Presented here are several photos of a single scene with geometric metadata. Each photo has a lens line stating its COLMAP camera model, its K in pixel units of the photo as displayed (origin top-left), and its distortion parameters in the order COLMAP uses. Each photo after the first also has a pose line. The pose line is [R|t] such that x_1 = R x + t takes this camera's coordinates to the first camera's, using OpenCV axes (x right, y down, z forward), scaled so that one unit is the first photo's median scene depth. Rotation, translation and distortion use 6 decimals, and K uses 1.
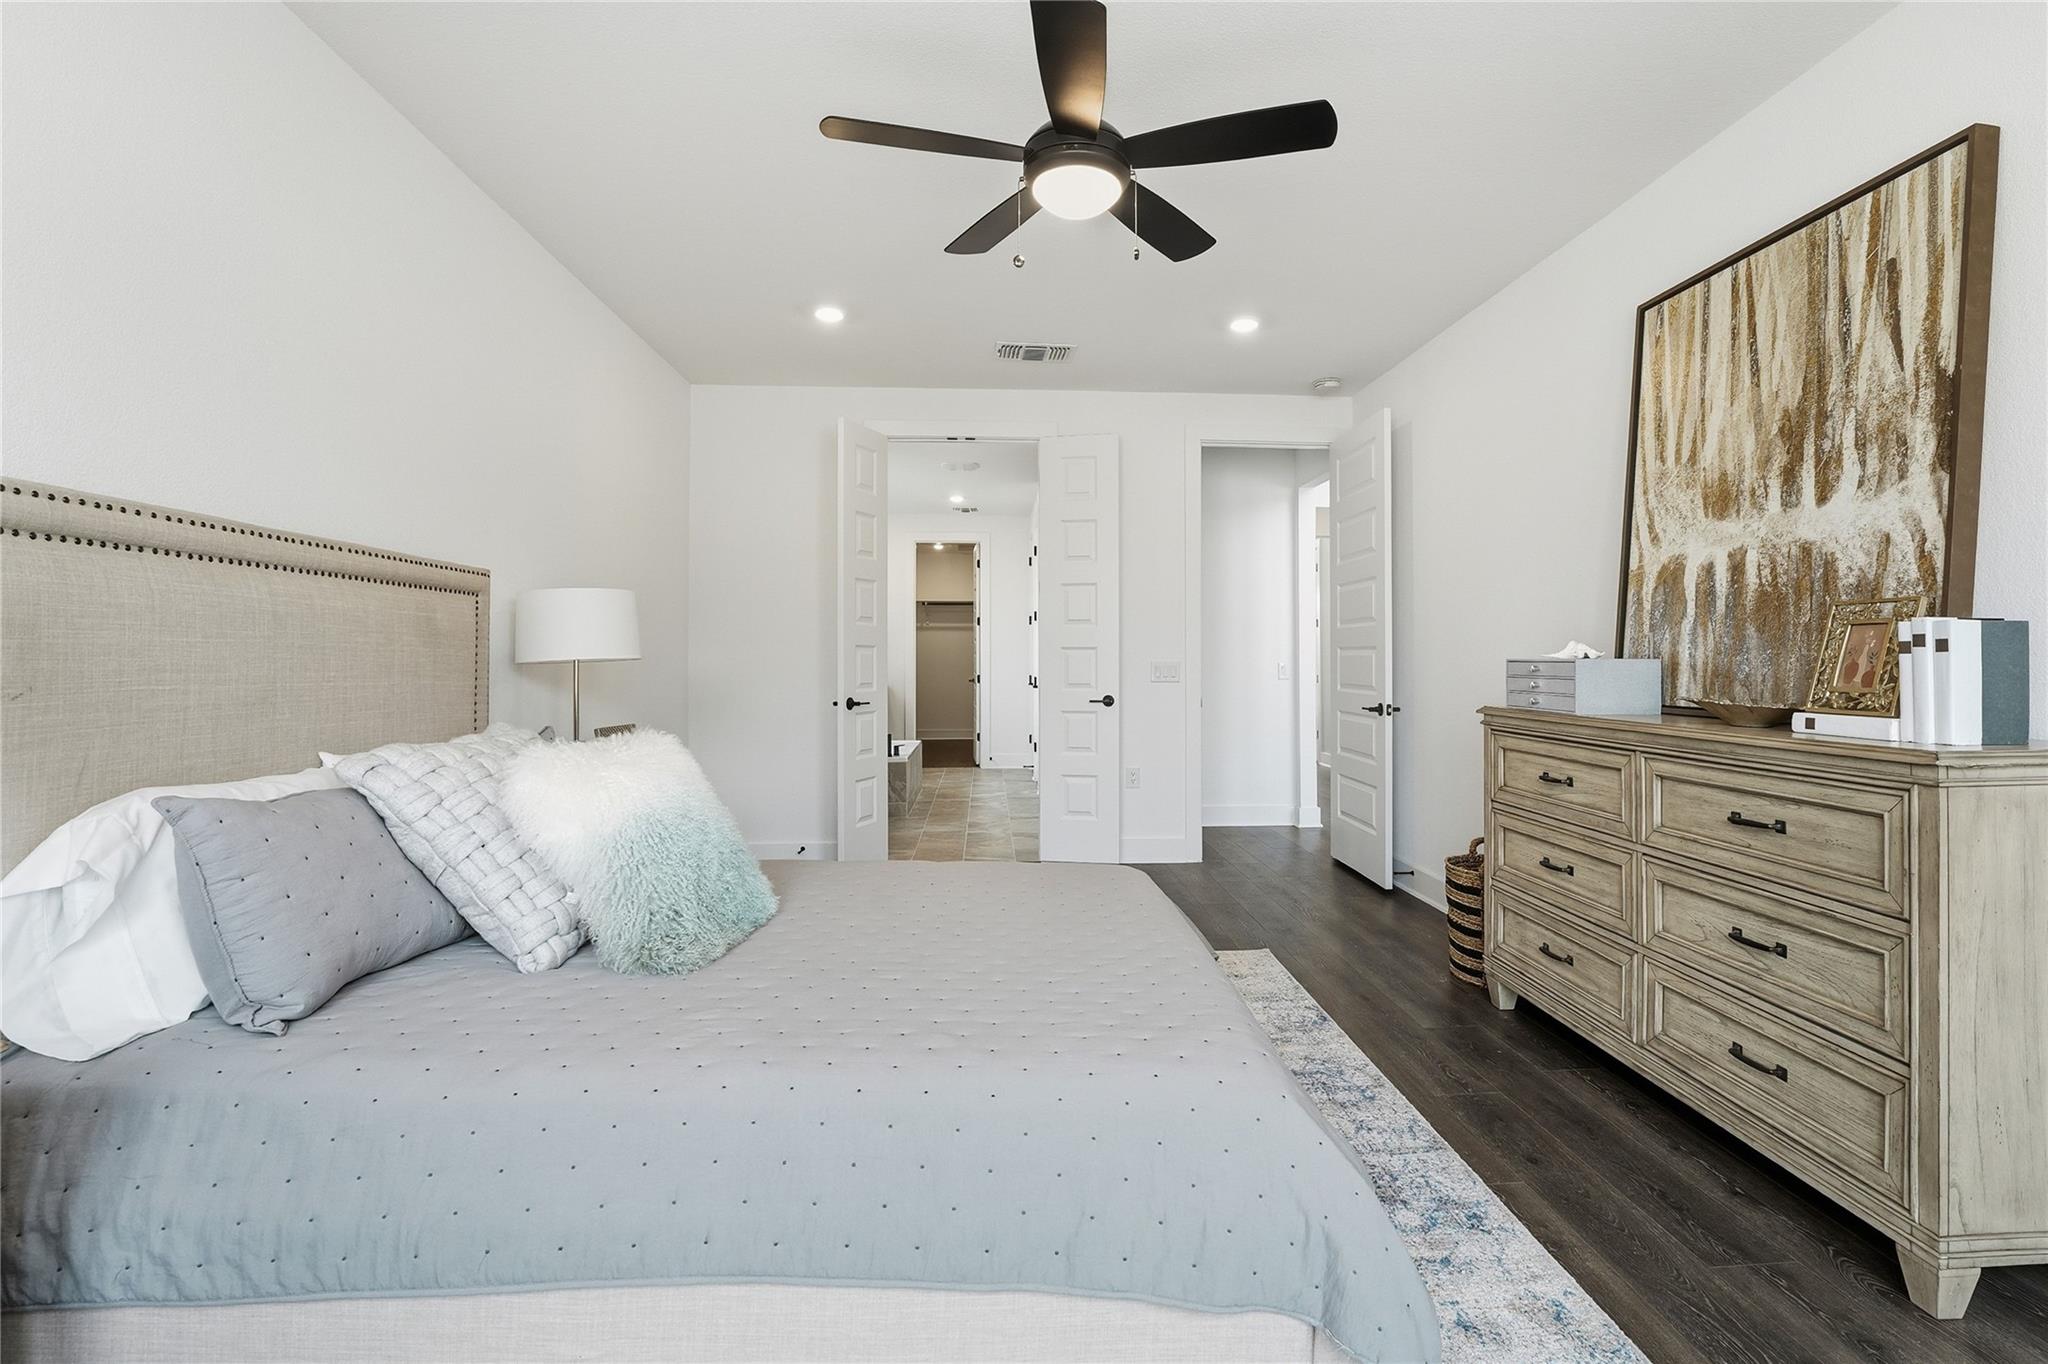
lens RADIAL K [[846.4, 0, 1024.0], [0, 846.4, 682.0], [0, 0, 1]] dist [-0.011369, 0.000076]
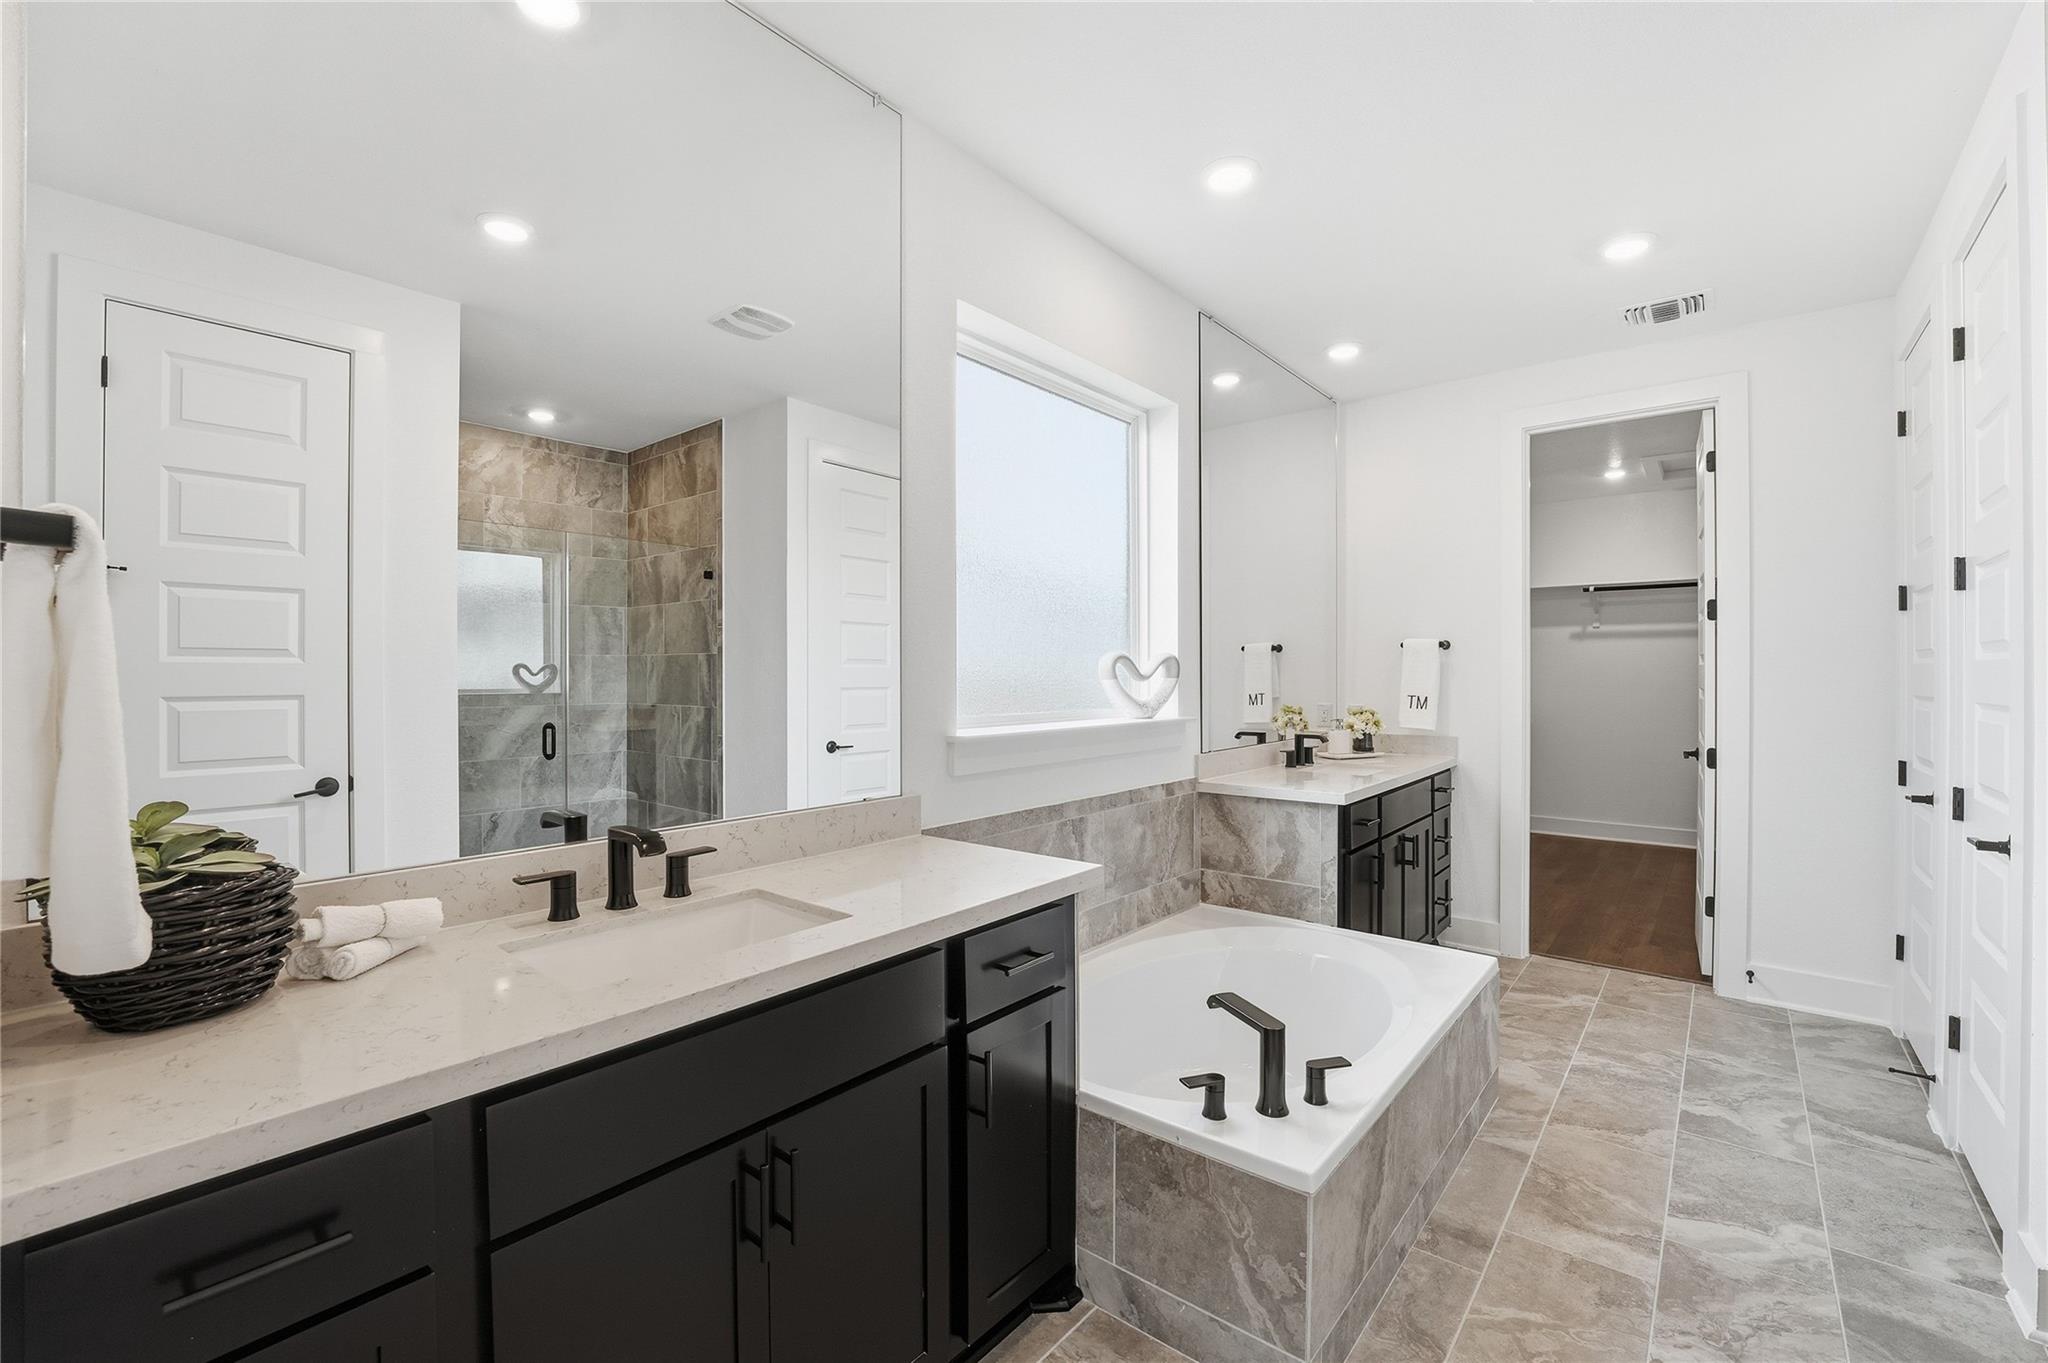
lens RADIAL K [[846.4, 0, 1024.0], [0, 846.4, 681.5], [0, 0, 1]] dist [-0.011369, 0.000076]
pose [[0.737670, 0.002551, -0.675156, -0.025244], [-0.016585, 0.999760, -0.014344, -0.027124], [0.674957, 0.021778, 0.737535, 0.490163]]
